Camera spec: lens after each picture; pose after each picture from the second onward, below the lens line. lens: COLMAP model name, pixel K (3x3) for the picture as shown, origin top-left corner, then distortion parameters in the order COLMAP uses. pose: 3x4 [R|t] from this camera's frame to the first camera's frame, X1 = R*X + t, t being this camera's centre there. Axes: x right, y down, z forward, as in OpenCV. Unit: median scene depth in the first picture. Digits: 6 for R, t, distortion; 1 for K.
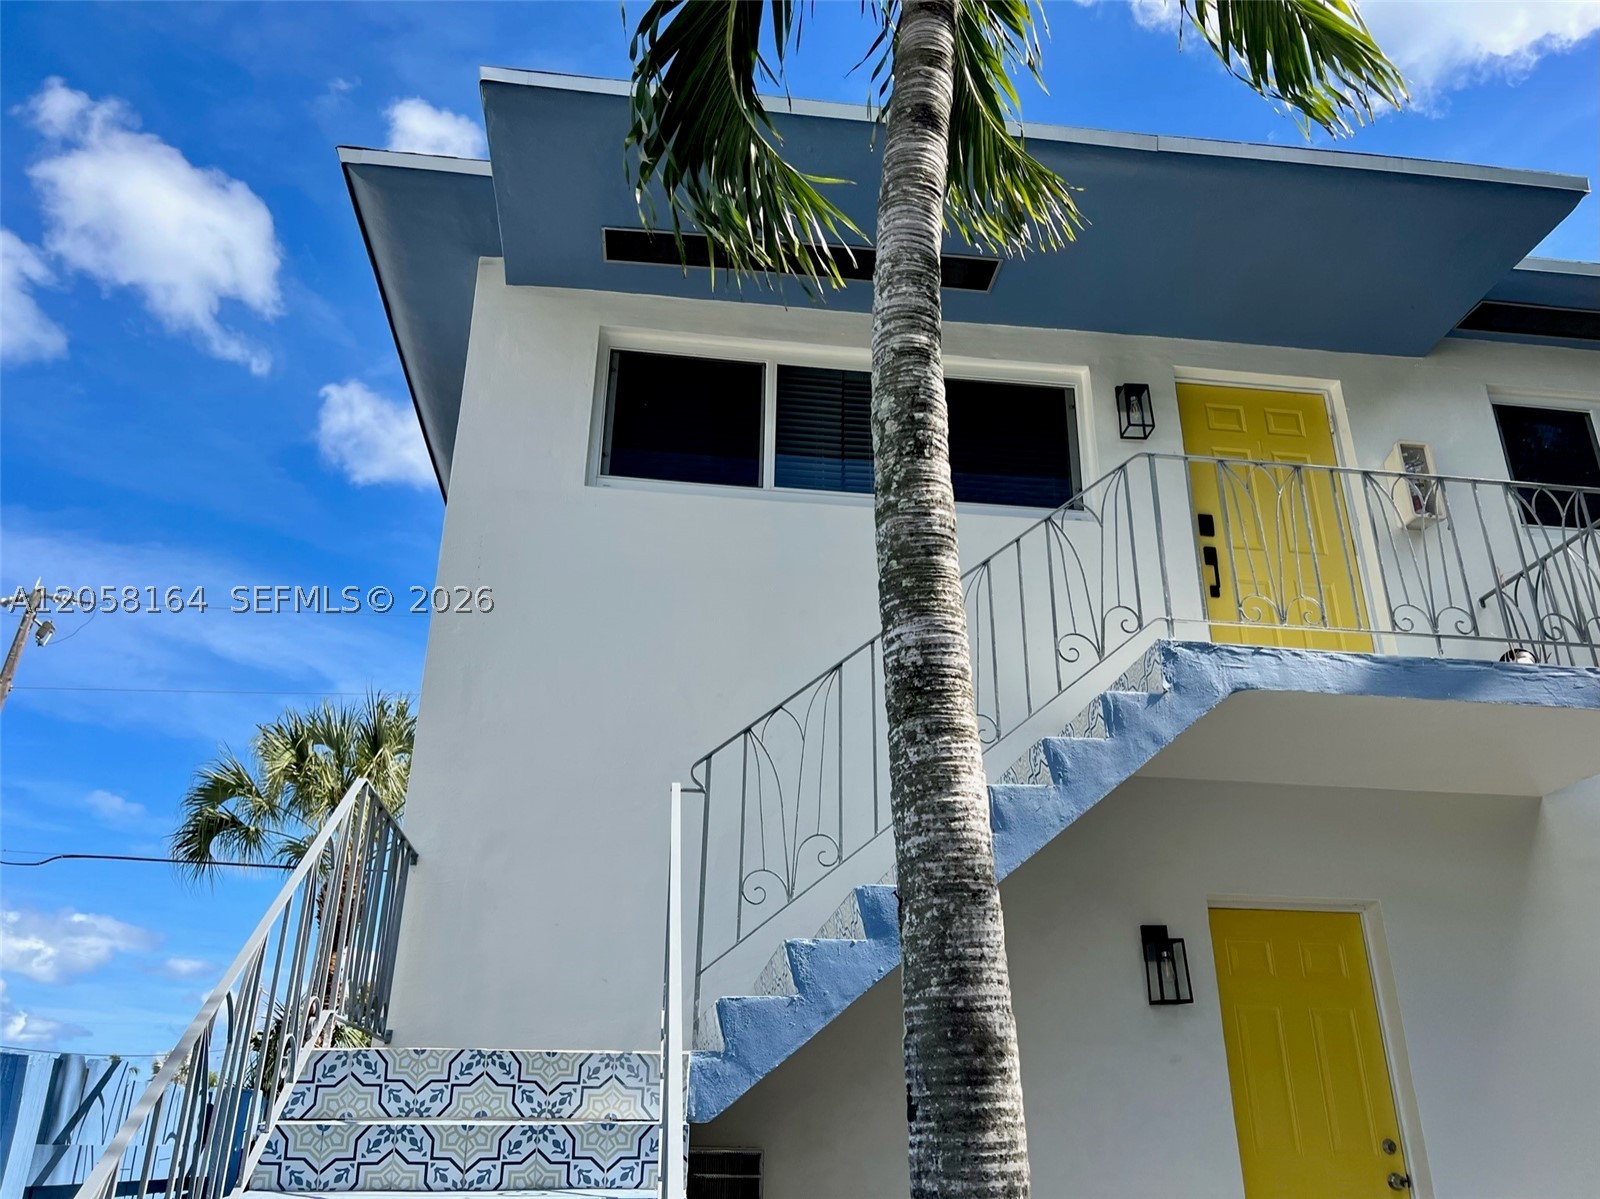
lens RADIAL K [[1211.6, 0, 804.8], [0, 1211.6, 609.0], [0, 0, 1]] dist [0.055342, -0.066521]
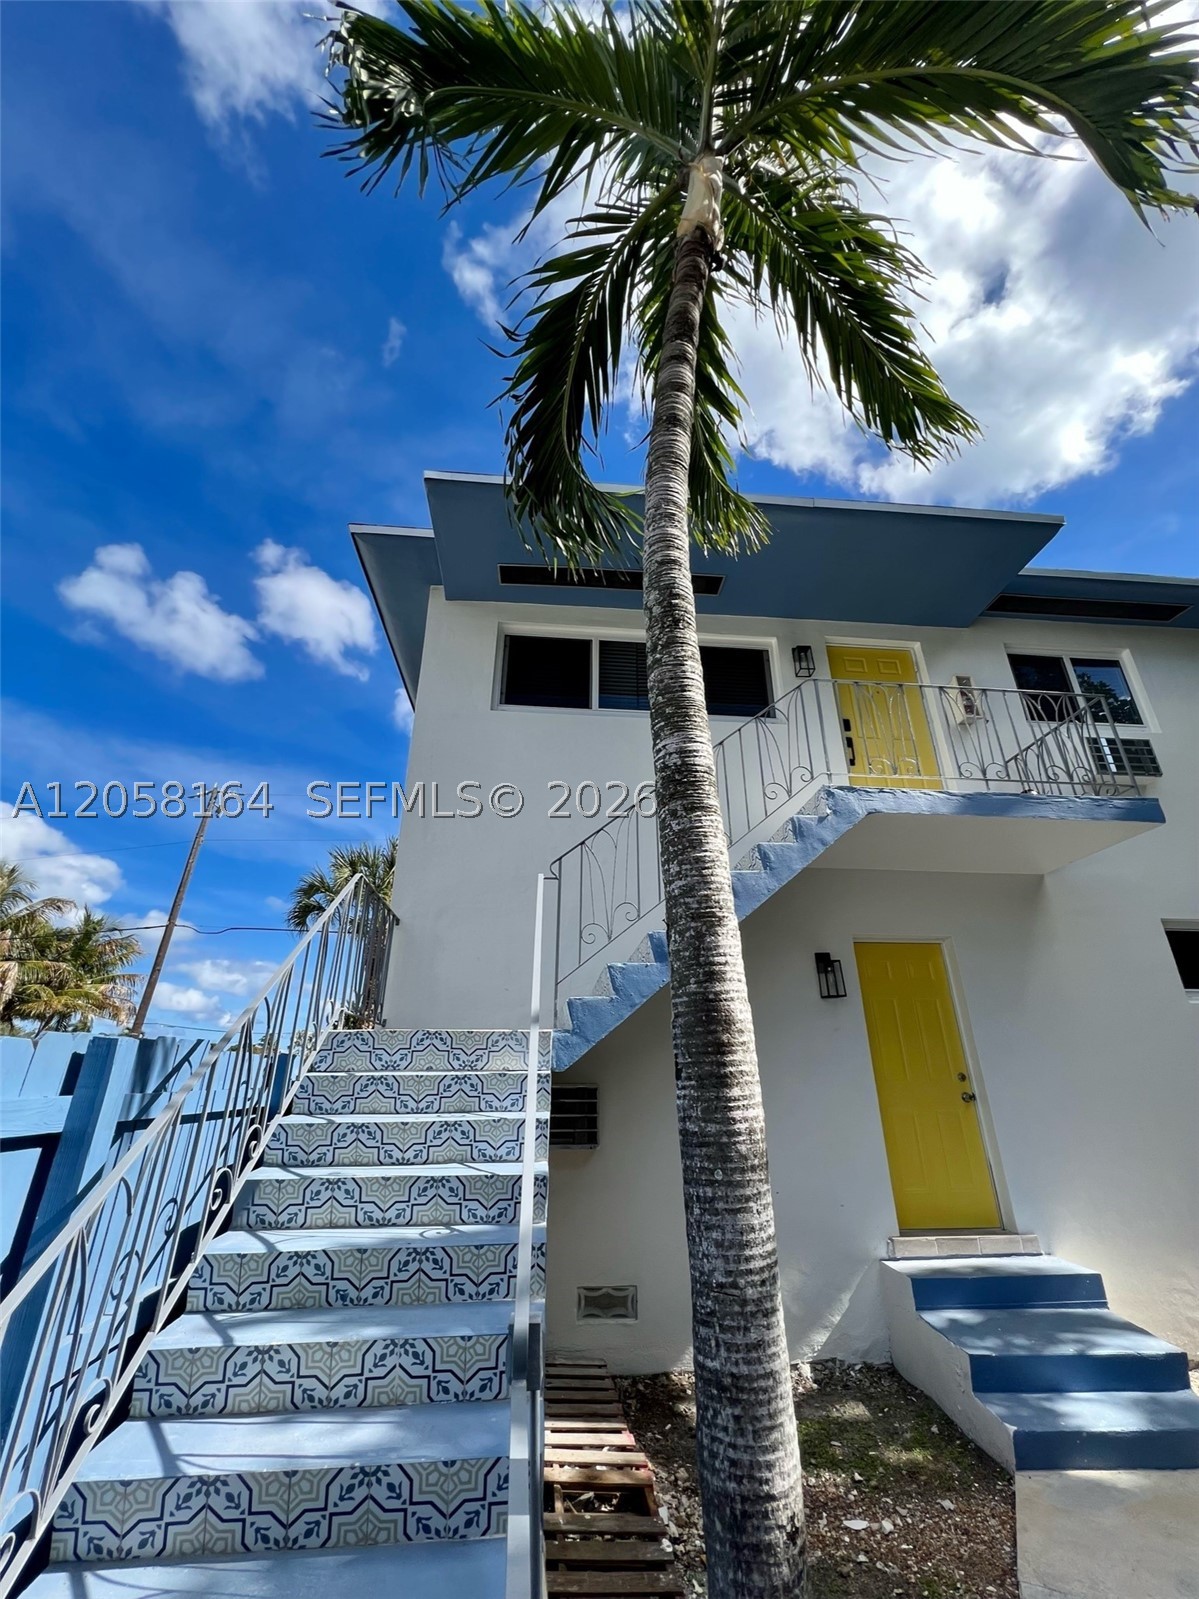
lens RADIAL K [[642.8, 0, 608.7], [0, 642.8, 798.9], [0, 0, 1]] dist [0.000099, 0.000392]
pose [[0.999429, -0.023513, -0.024275, 0.012551], [0.023667, 0.999701, 0.006086, 0.034656], [0.024124, -0.006657, 0.999687, 0.100120]]
